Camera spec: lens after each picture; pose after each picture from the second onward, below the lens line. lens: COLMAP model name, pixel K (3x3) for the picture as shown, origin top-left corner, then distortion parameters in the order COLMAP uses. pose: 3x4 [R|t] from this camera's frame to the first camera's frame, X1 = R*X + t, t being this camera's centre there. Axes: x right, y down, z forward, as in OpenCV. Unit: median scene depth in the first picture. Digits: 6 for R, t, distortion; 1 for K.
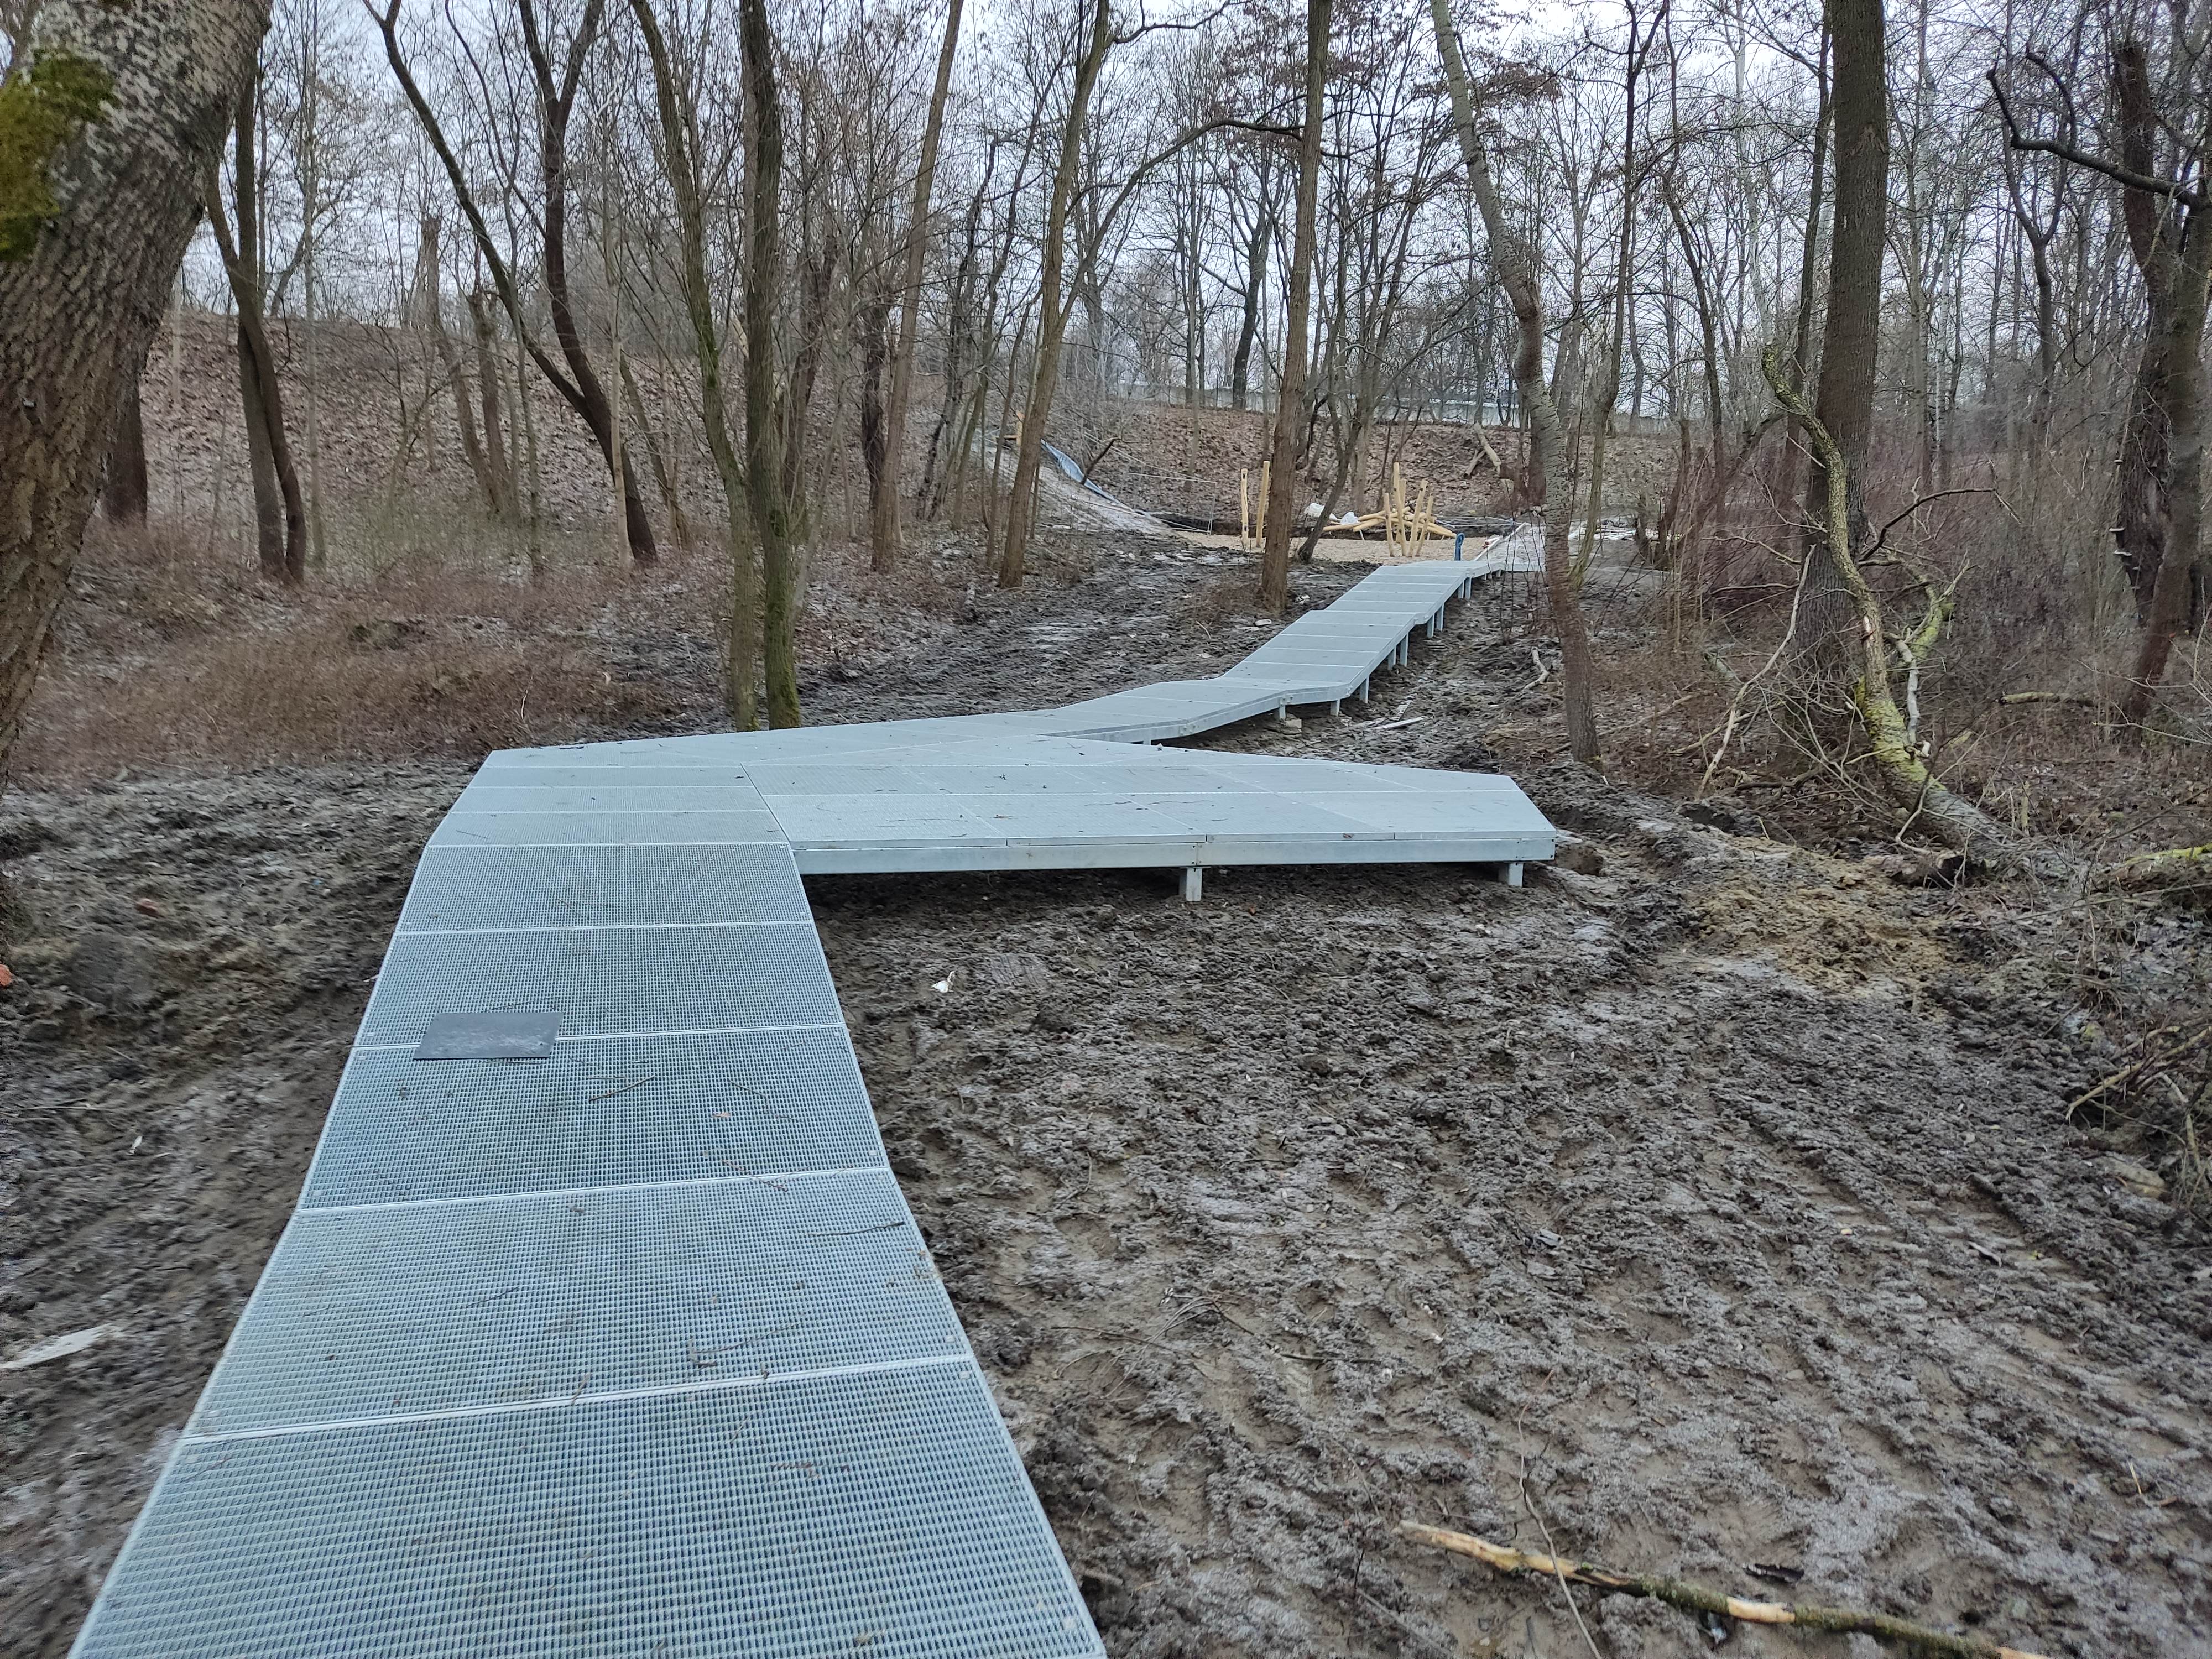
lens RADIAL K [[1648.4, 0, 1120.2], [0, 1648.4, 830.2], [0, 0, 1]] dist [0.131332, -0.215714]
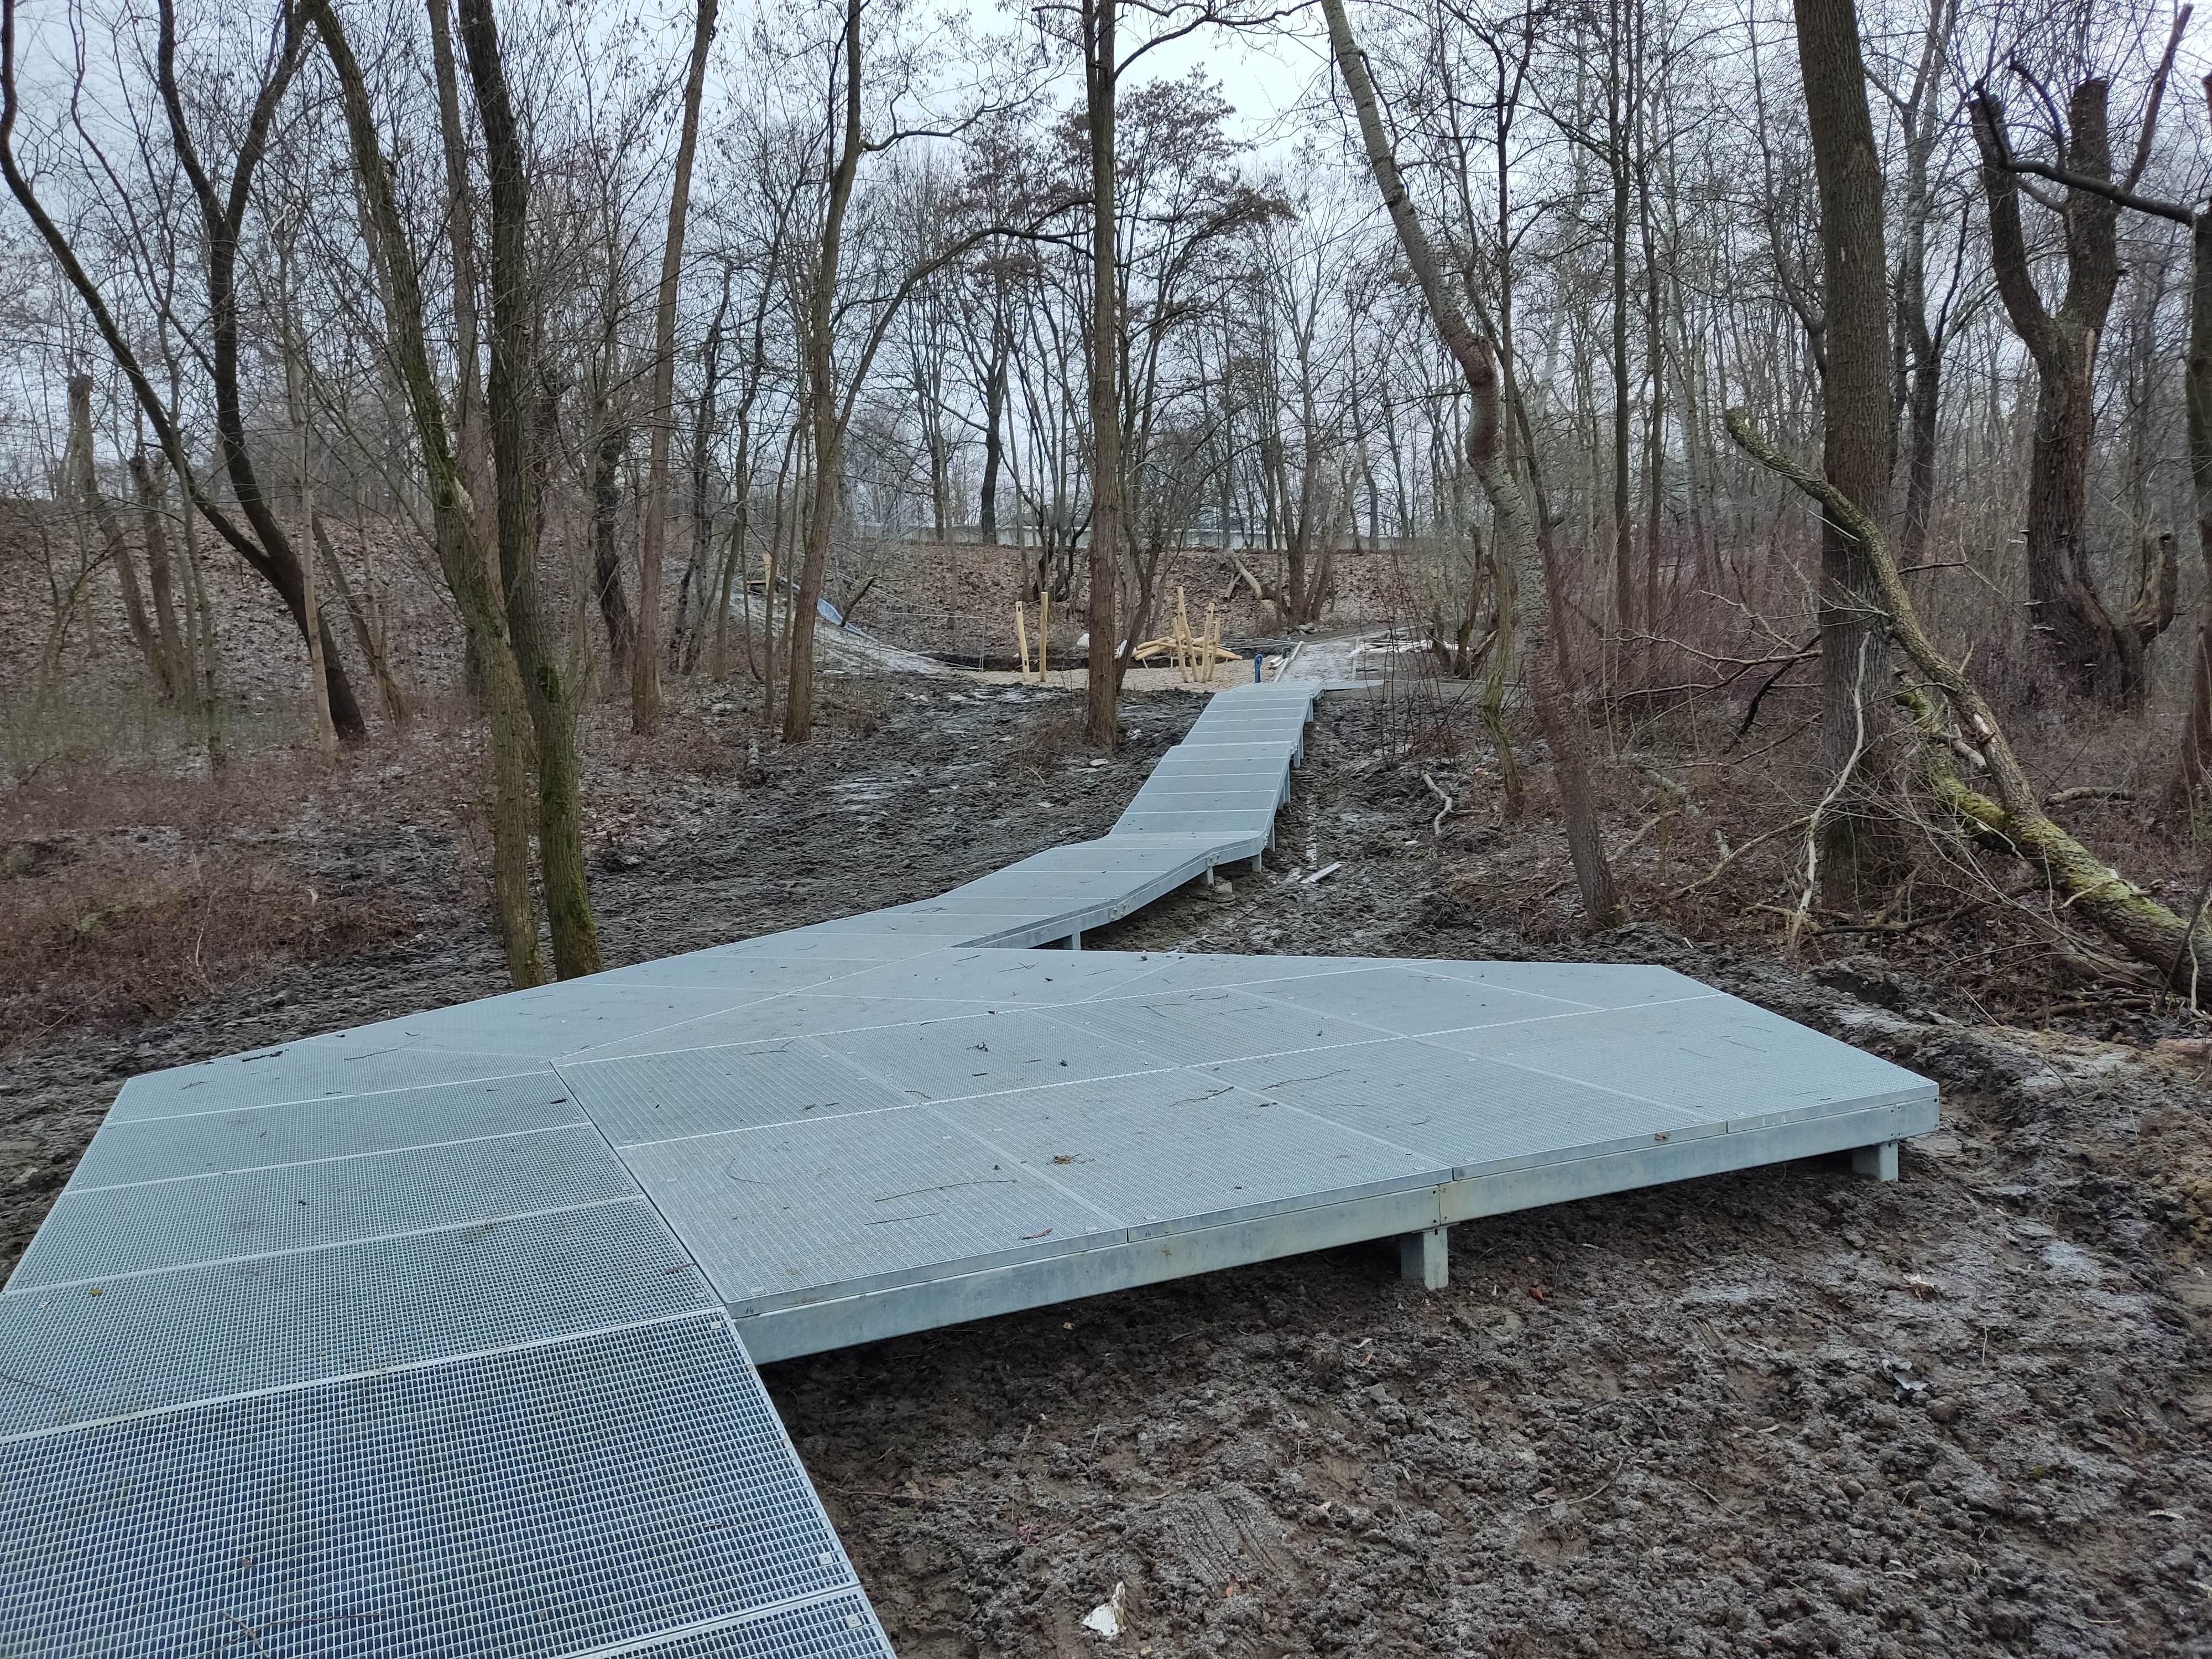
lens RADIAL K [[1648.4, 0, 1120.2], [0, 1648.4, 830.2], [0, 0, 1]] dist [0.131332, -0.215714]
pose [[0.985643, -0.076106, 0.150718, -0.039257], [0.088002, 0.993376, -0.073890, -0.022960], [-0.144096, 0.086092, 0.985812, 0.127717]]
